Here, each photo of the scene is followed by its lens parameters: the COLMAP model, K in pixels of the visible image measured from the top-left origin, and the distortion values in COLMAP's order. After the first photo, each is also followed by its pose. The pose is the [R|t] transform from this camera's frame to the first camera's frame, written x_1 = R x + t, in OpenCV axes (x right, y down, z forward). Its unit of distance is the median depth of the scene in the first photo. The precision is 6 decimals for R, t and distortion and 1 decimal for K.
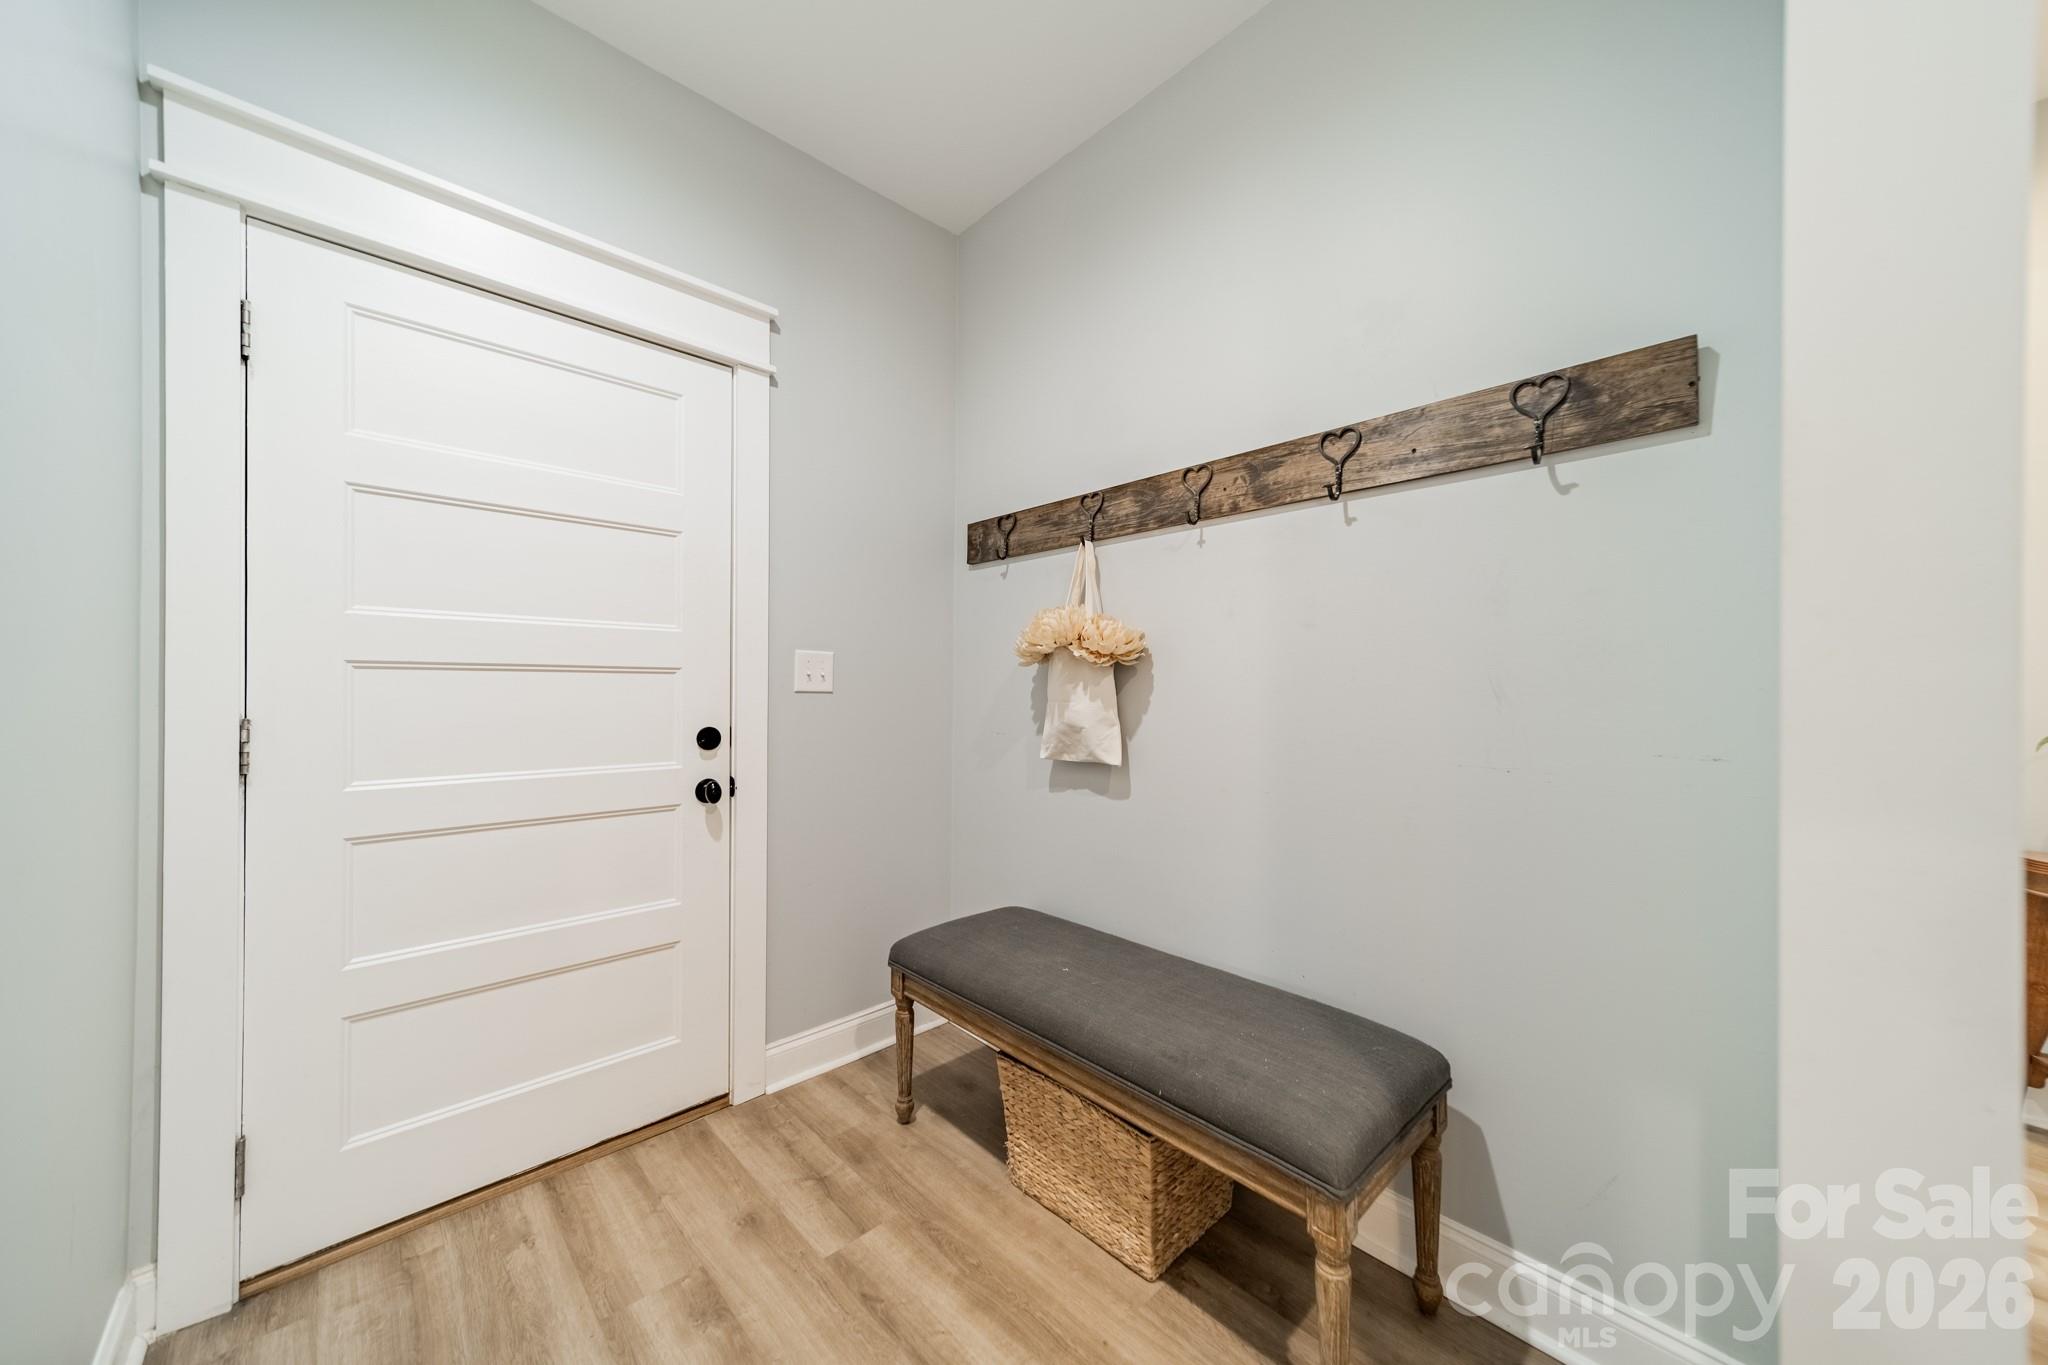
lens RADIAL K [[723.4, 0, 1014.9], [0, 723.4, 688.2], [0, 0, 1]] dist [0.008521, 0.000155]
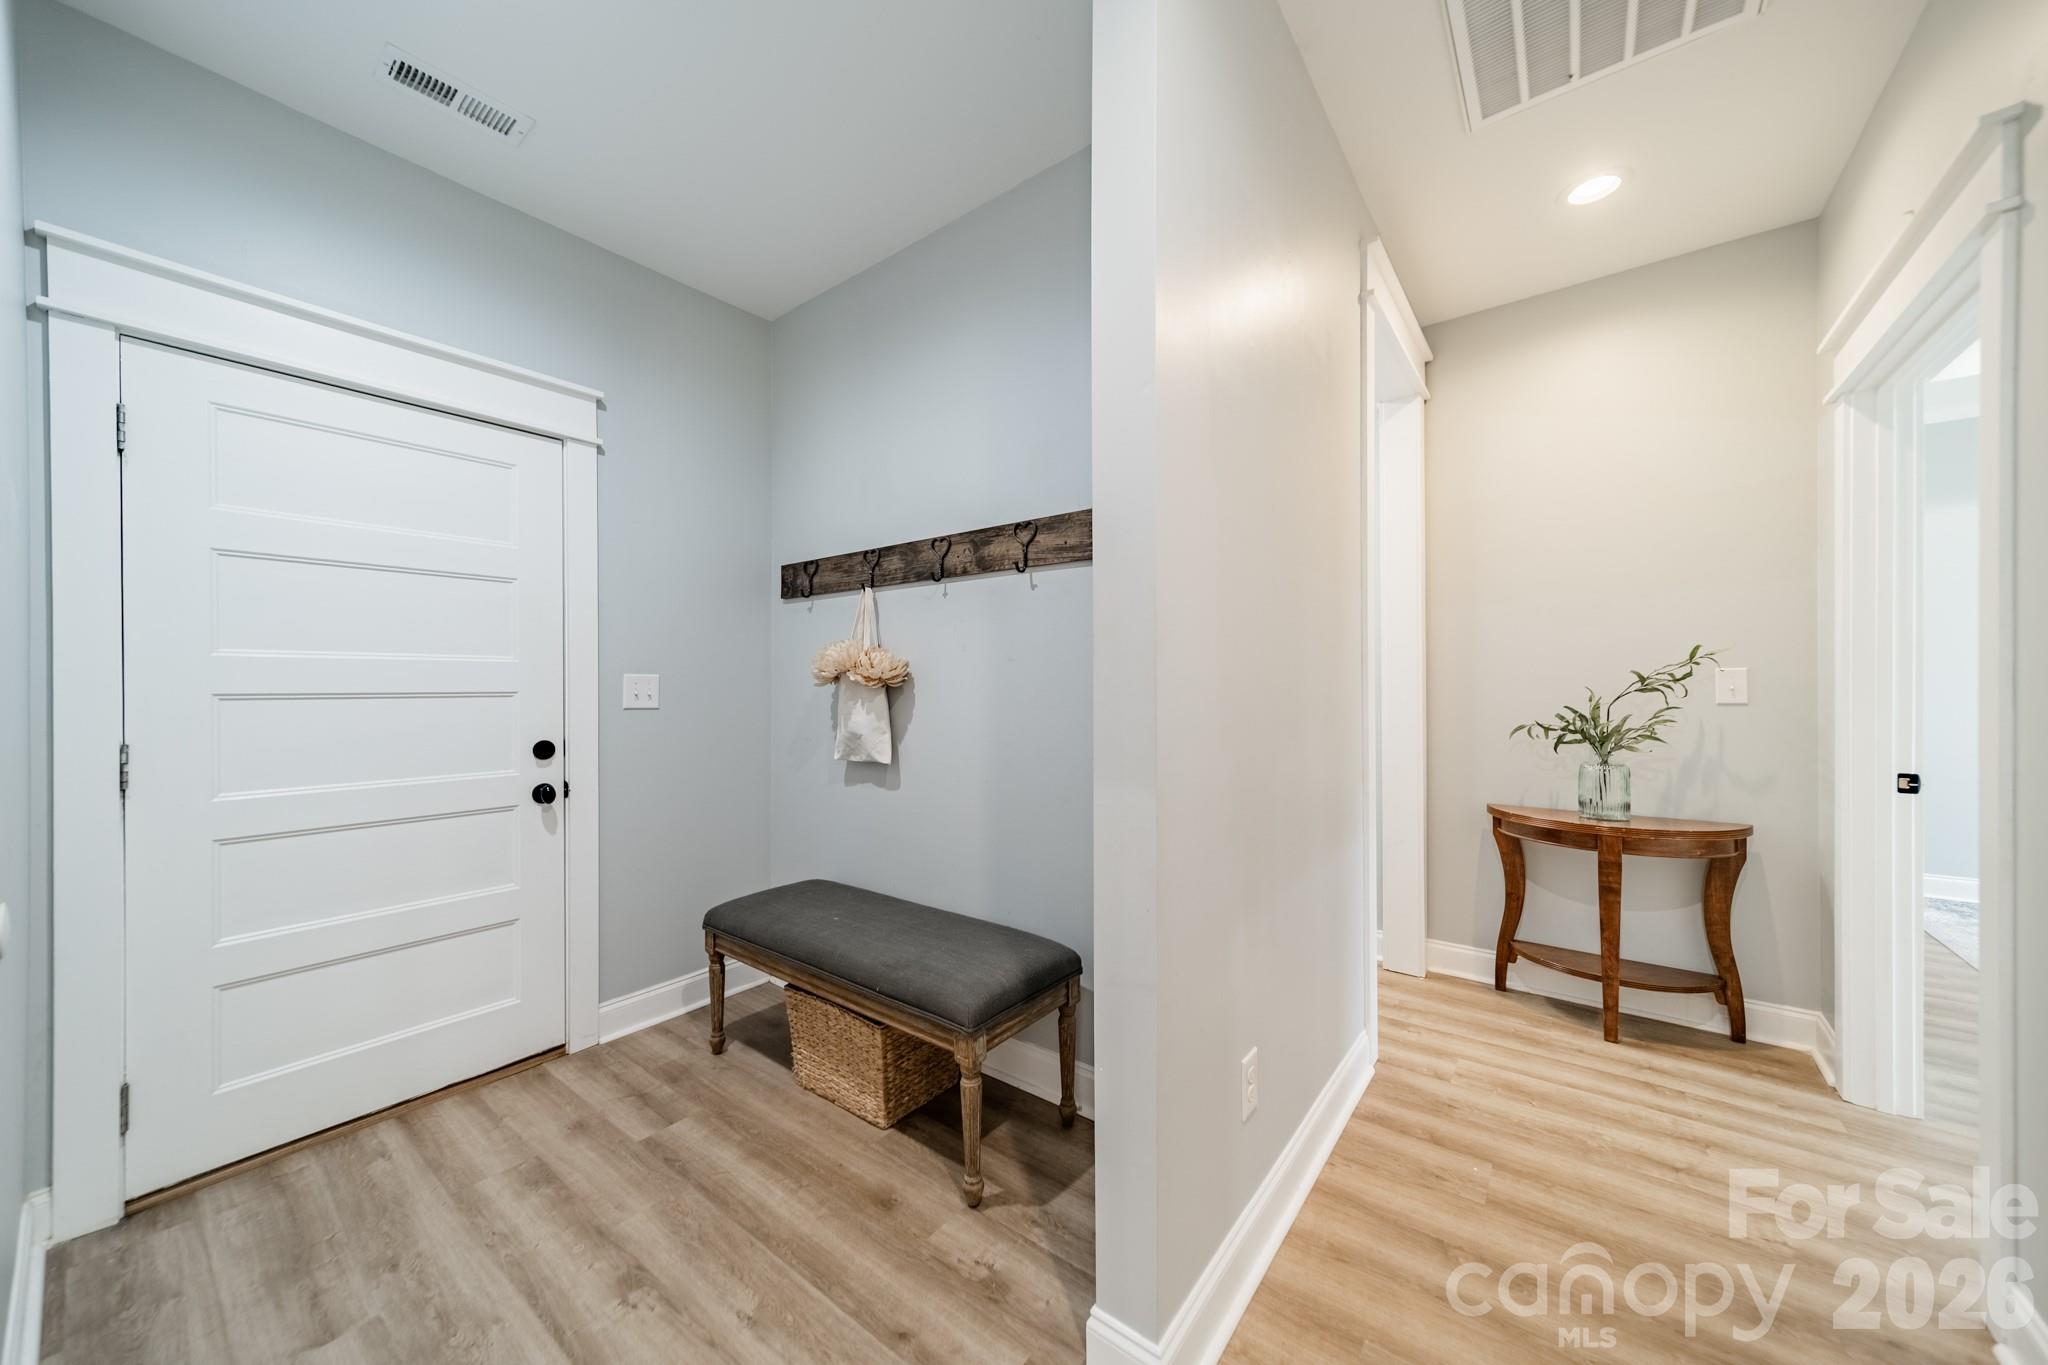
lens RADIAL K [[723.4, 0, 1013.1], [0, 723.4, 688.3], [0, 0, 1]] dist [0.008521, 0.000155]
pose [[0.988372, -0.008830, 0.151799, 0.213927], [0.008363, 0.999958, 0.003719, -0.040033], [-0.151825, -0.002406, 0.988404, -0.400037]]
